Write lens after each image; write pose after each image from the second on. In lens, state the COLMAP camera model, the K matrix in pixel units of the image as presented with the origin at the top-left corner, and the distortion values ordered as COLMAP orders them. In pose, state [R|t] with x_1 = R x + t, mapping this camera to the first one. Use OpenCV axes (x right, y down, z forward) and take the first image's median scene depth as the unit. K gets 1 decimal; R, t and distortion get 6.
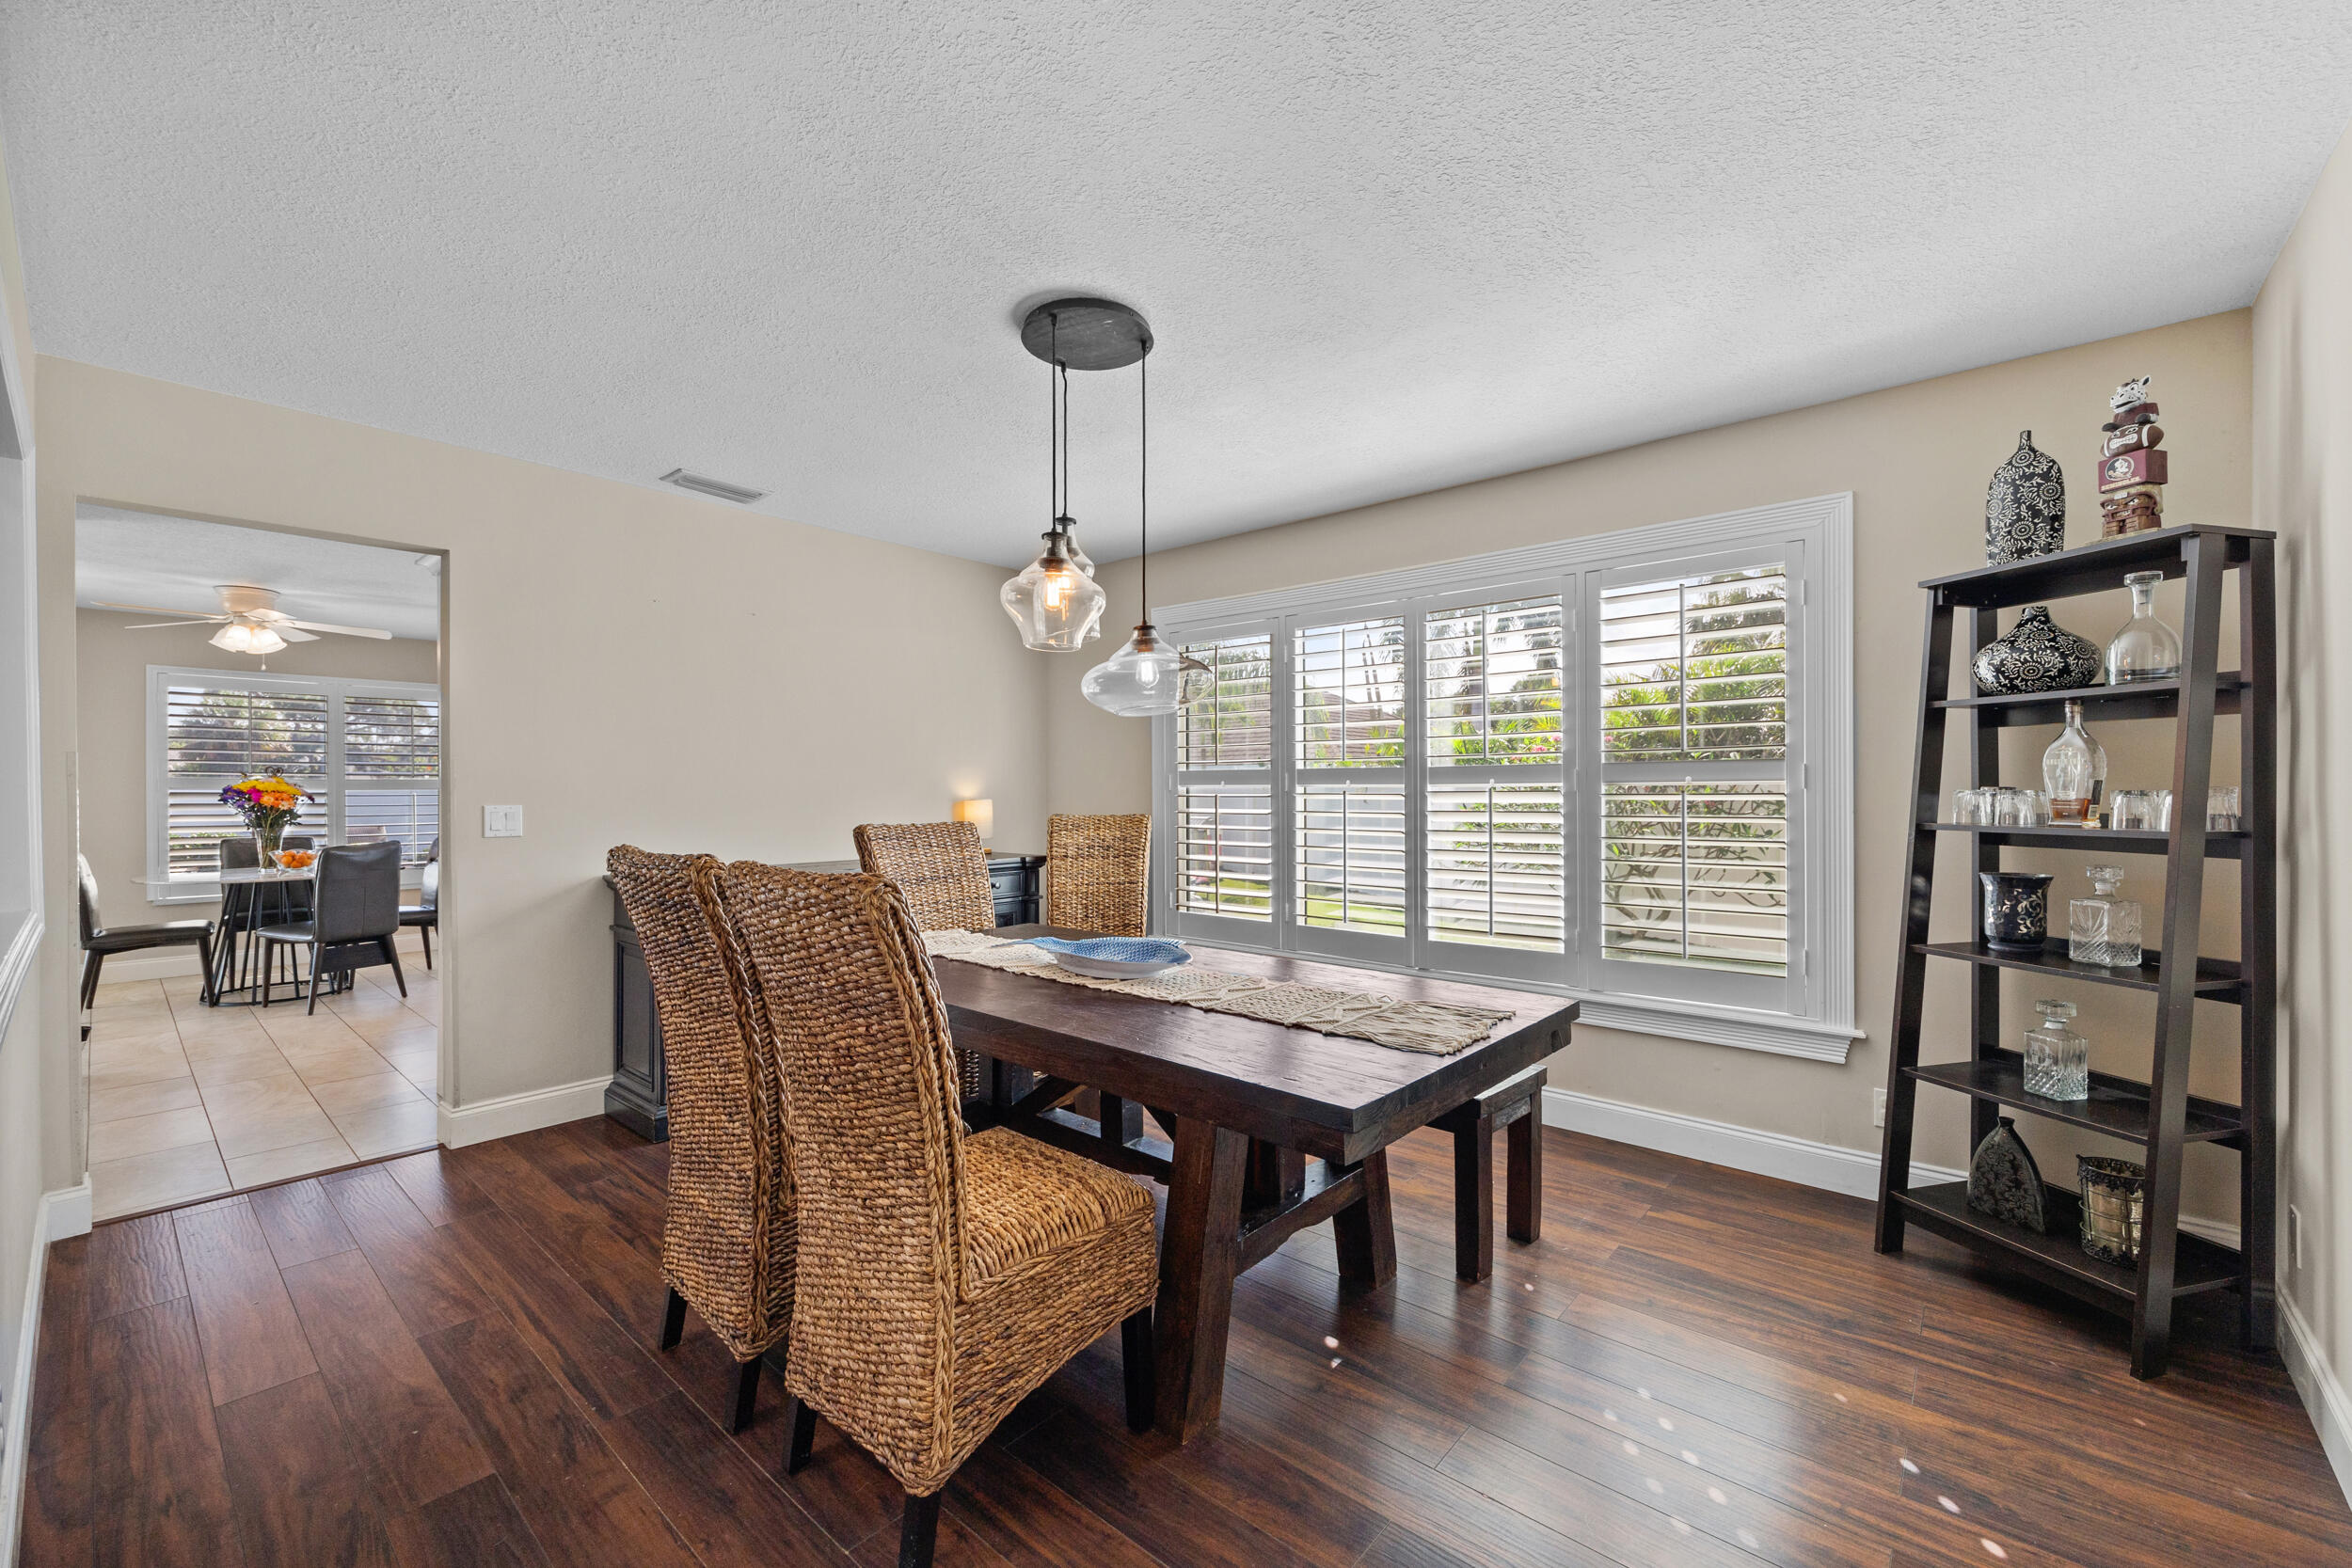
lens RADIAL K [[952.4, 0, 1181.4], [0, 952.4, 782.8], [0, 0, 1]] dist [0.000525, -0.000091]
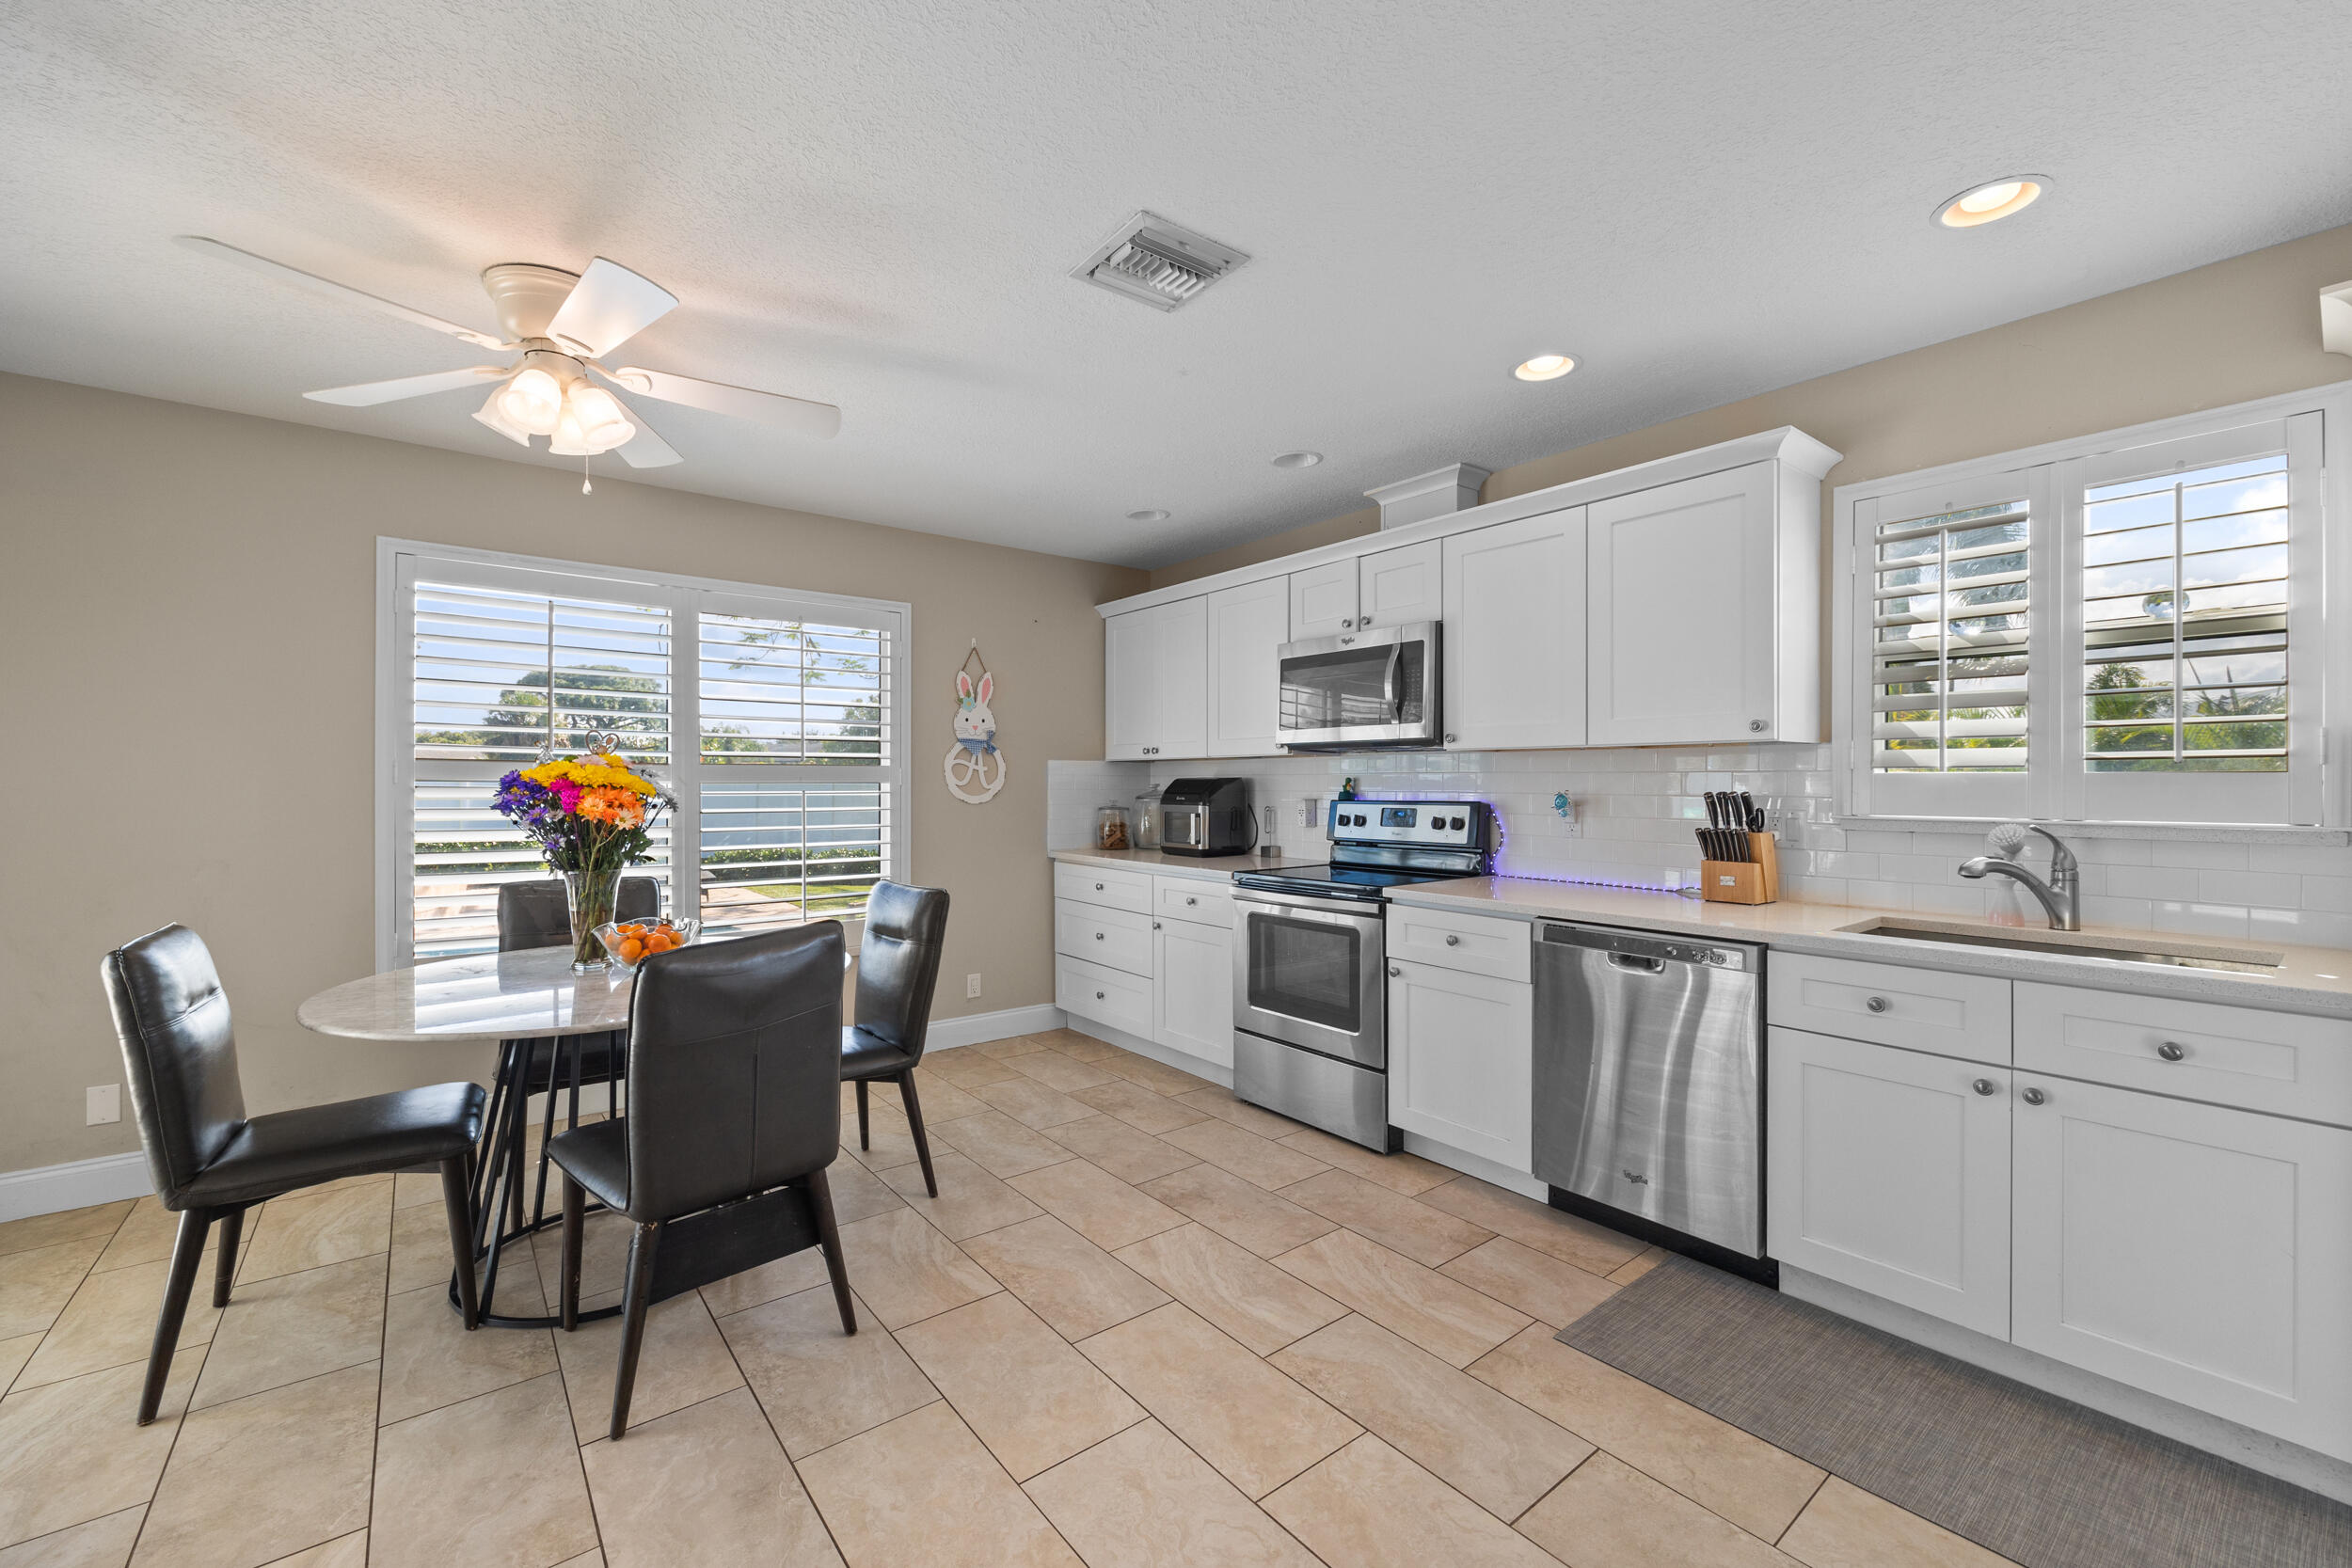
lens RADIAL K [[952.4, 0, 1181.4], [0, 952.4, 782.8], [0, 0, 1]] dist [0.000525, -0.000091]
pose [[0.983780, 0.005097, -0.179304, -0.571492], [-0.004806, 0.999986, 0.002056, 0.004935], [0.179312, -0.001161, 0.983792, 0.576206]]
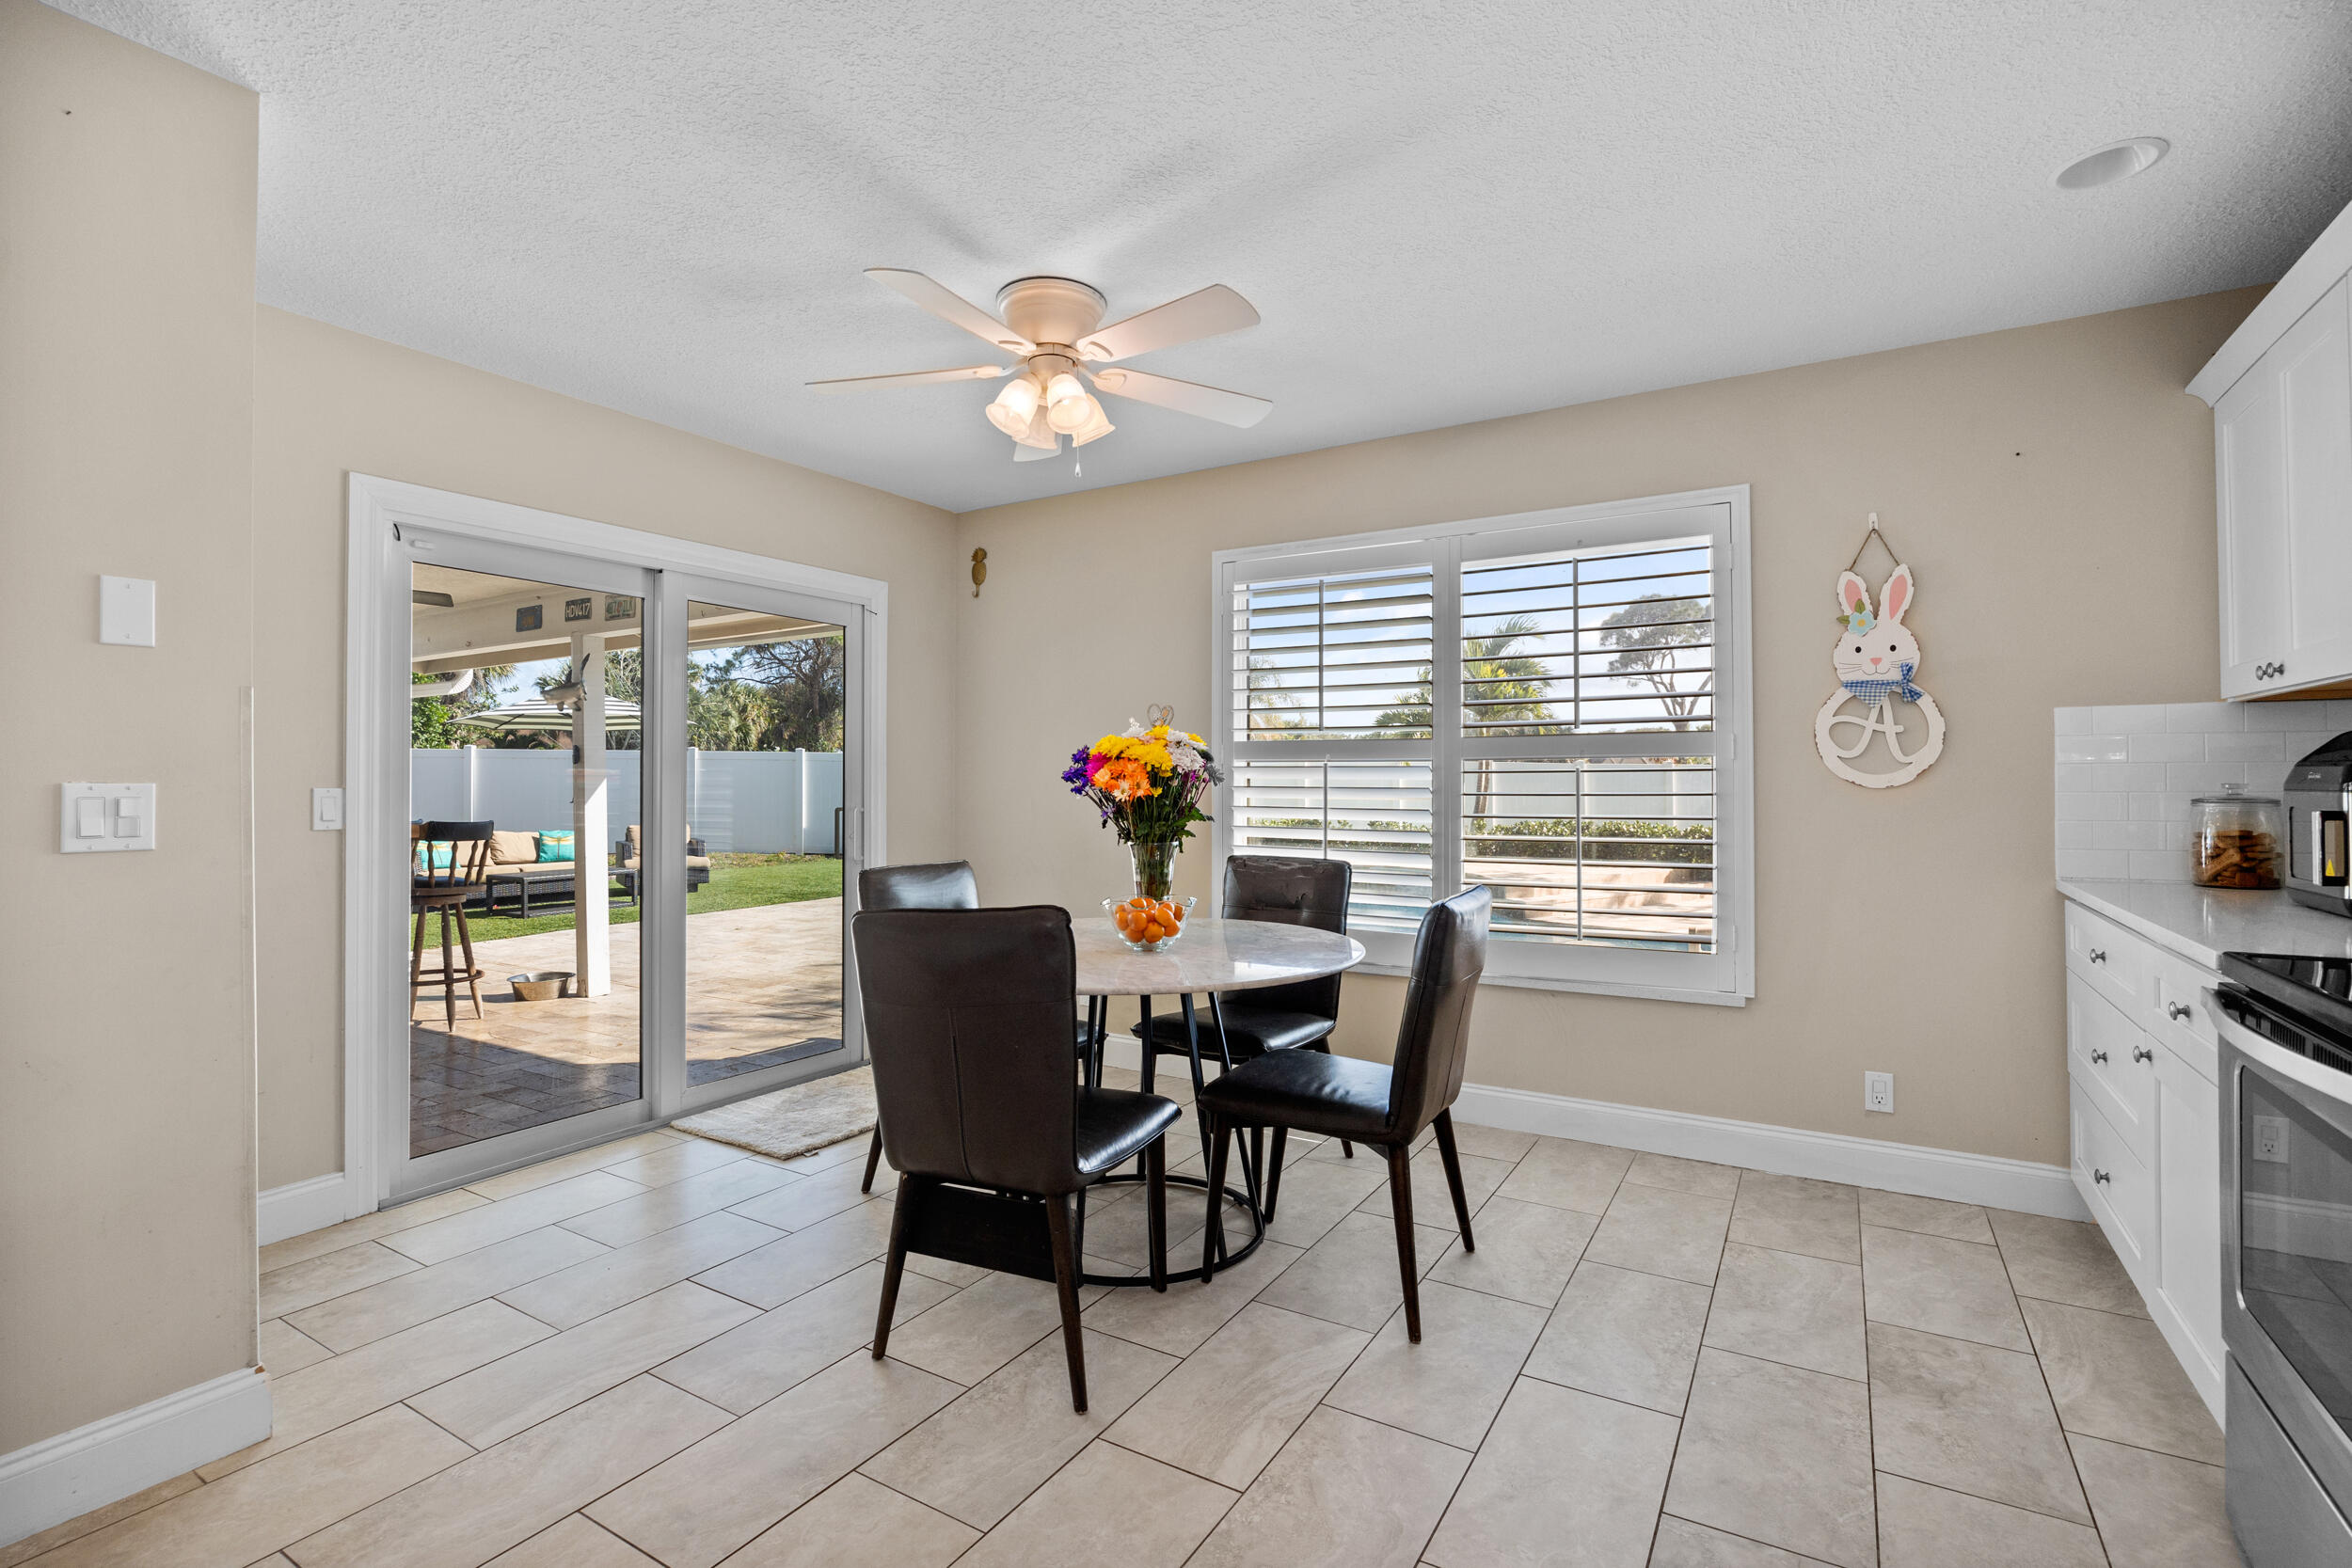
lens RADIAL K [[1072.3, 0, 1182.6], [0, 1072.3, 773.6], [0, 0, 1]] dist [-0.017369, 0.000047]
pose [[0.170383, -0.005135, -0.985365, -0.433838], [0.005759, 0.999975, -0.004215, 0.016738], [0.985361, -0.004956, 0.170408, 0.863806]]
